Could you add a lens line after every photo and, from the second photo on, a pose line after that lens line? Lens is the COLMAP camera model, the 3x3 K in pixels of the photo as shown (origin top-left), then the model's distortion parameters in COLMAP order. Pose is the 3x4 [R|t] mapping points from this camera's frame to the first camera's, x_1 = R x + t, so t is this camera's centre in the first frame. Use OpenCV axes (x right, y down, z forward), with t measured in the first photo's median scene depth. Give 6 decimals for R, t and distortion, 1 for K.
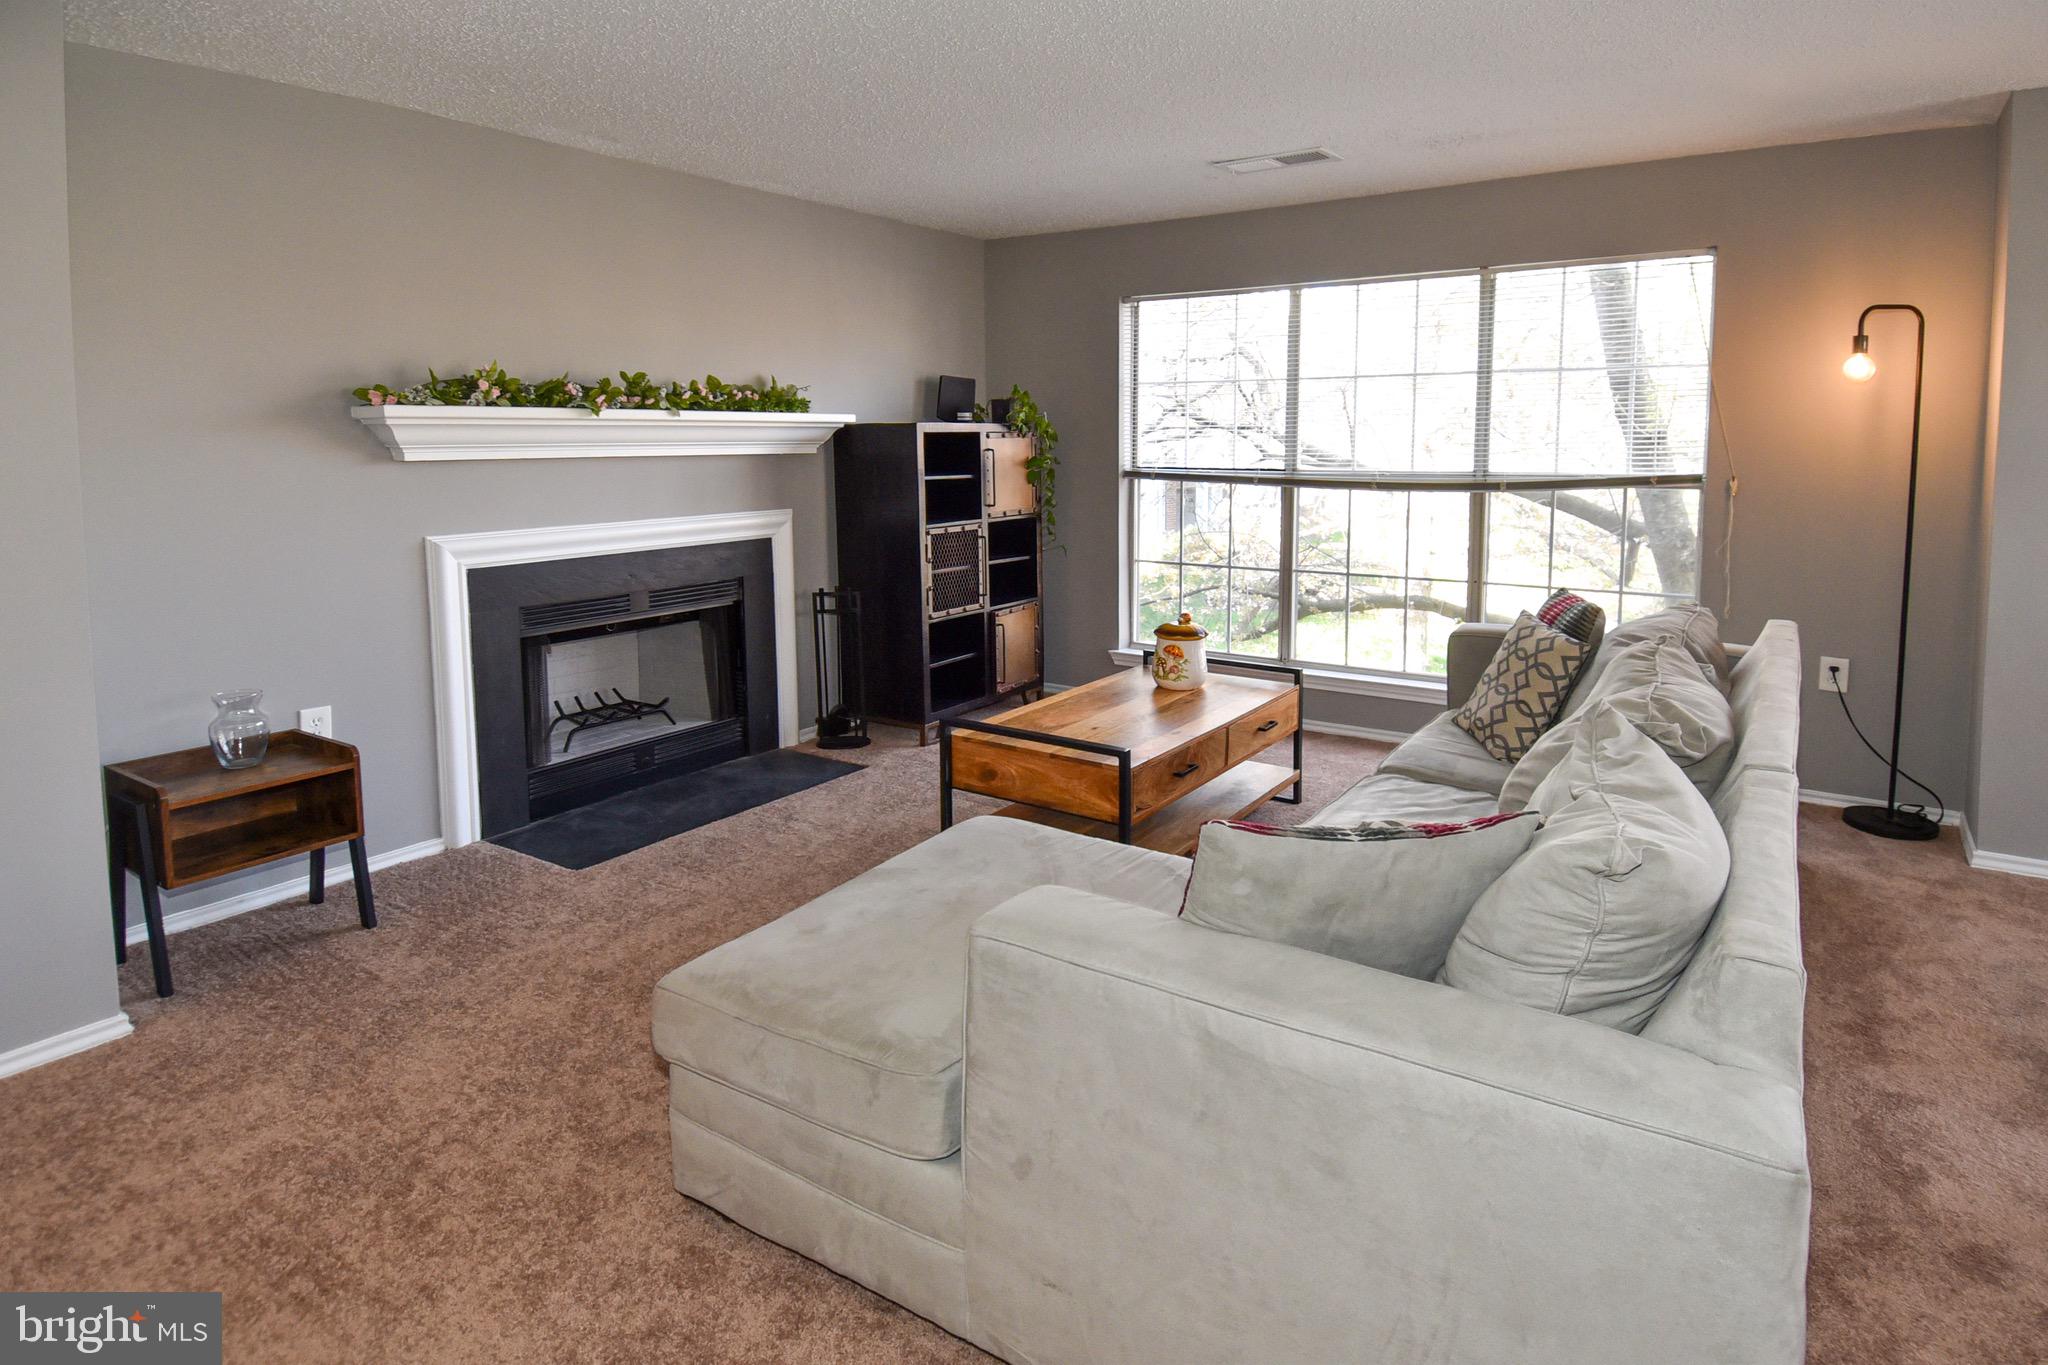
lens RADIAL K [[1123.6, 0, 1021.6], [0, 1123.6, 536.7], [0, 0, 1]] dist [-0.002744, -0.000272]
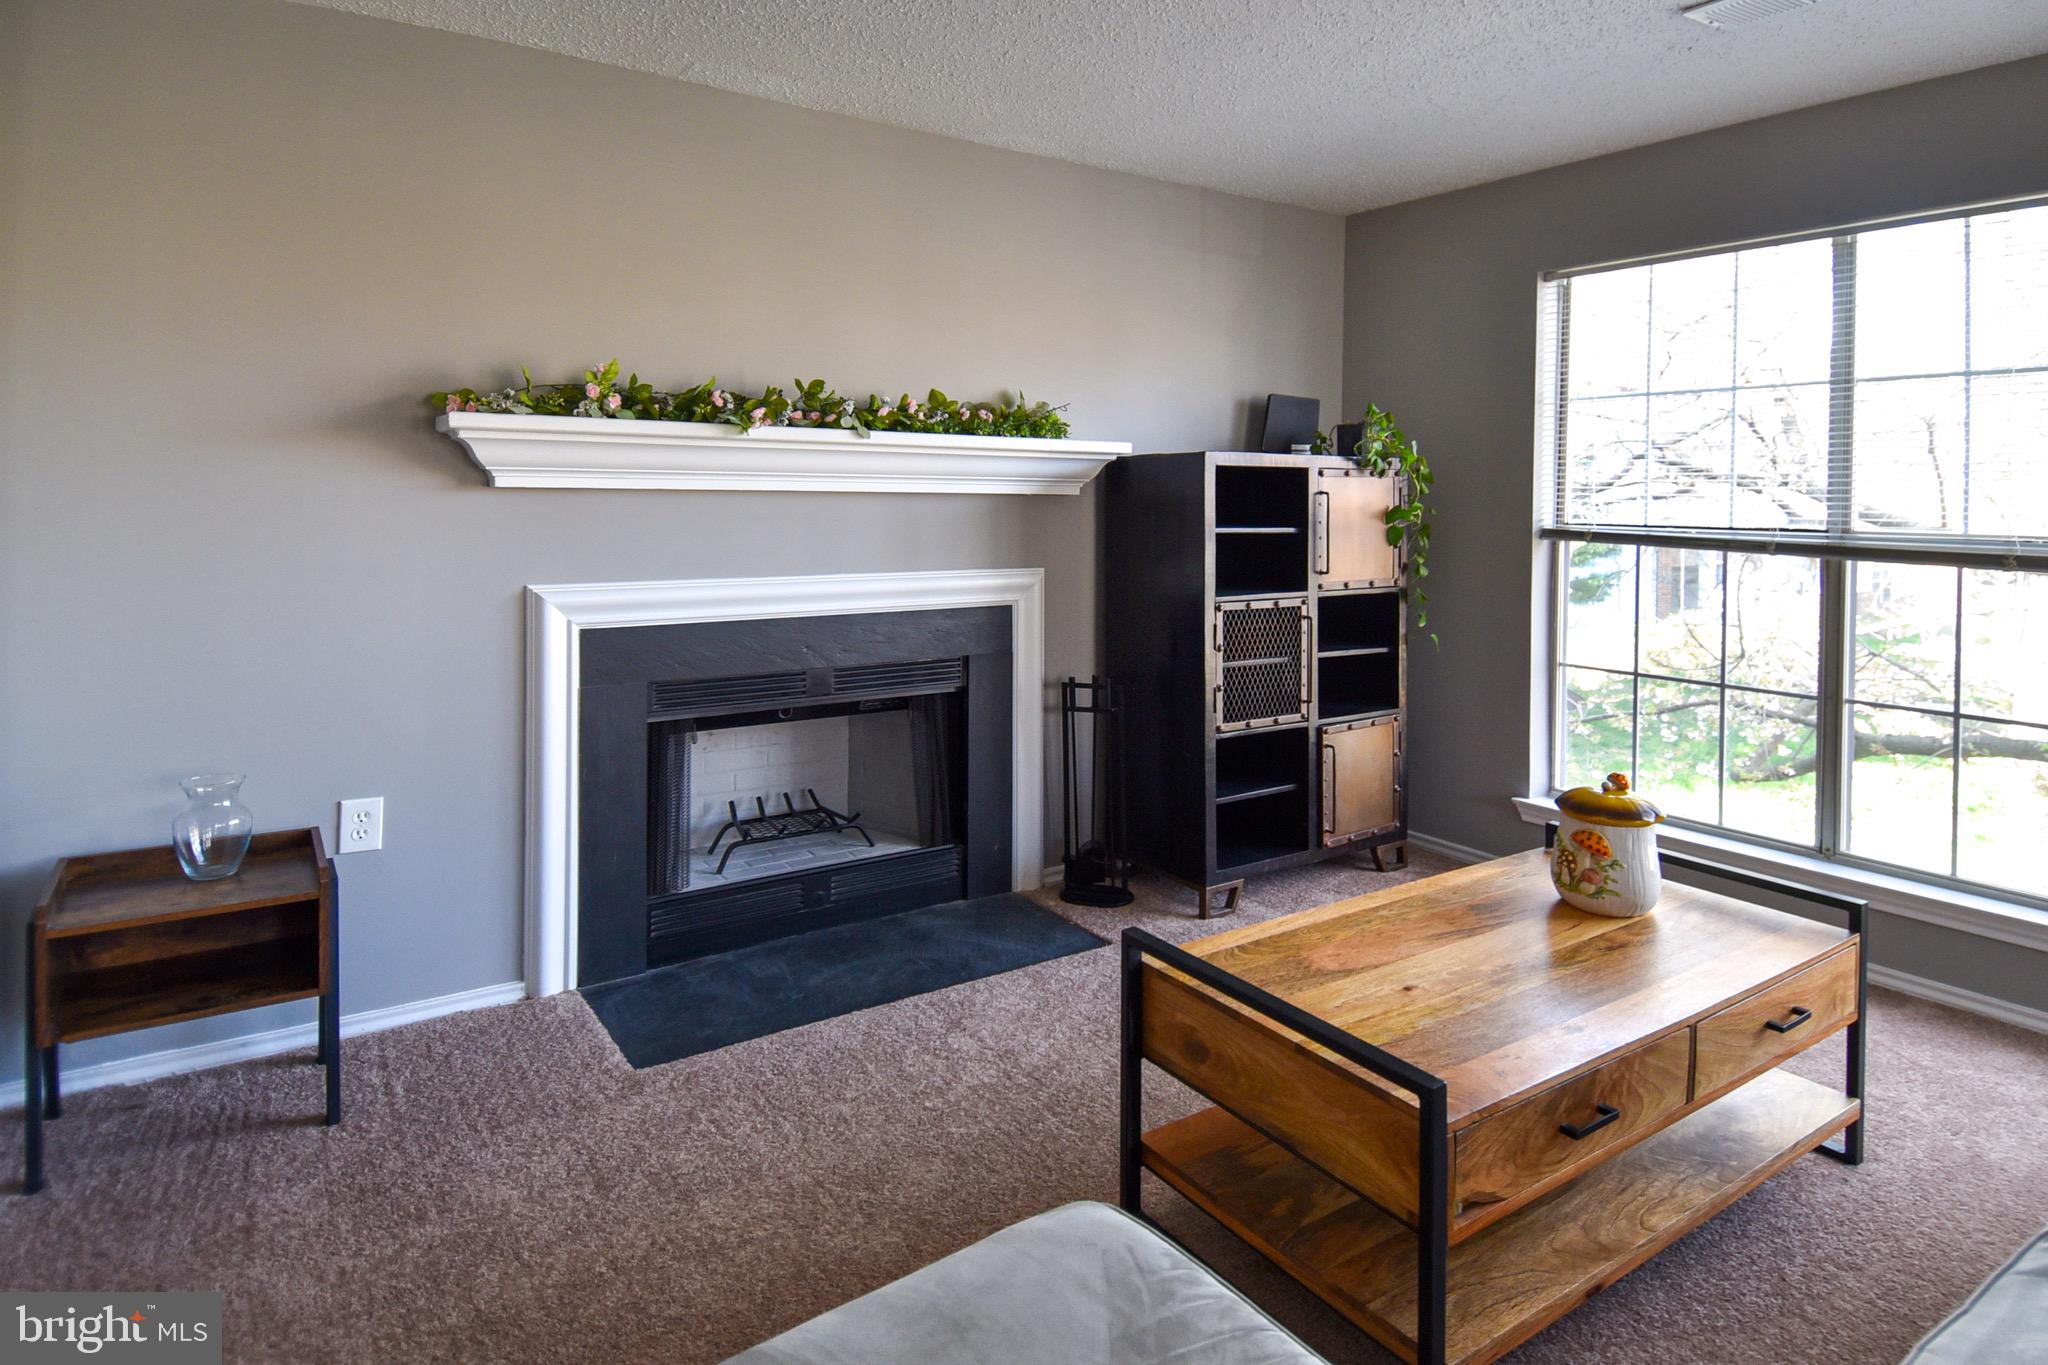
lens RADIAL K [[1146.6, 0, 1031.6], [0, 1146.6, 523.7], [0, 0, 1]] dist [0.045351, -0.043195]
pose [[0.931569, 0.018051, -0.363116, 0.067469], [-0.043701, 0.997085, -0.062549, -0.005969], [0.360928, 0.074137, 0.929642, 0.289562]]
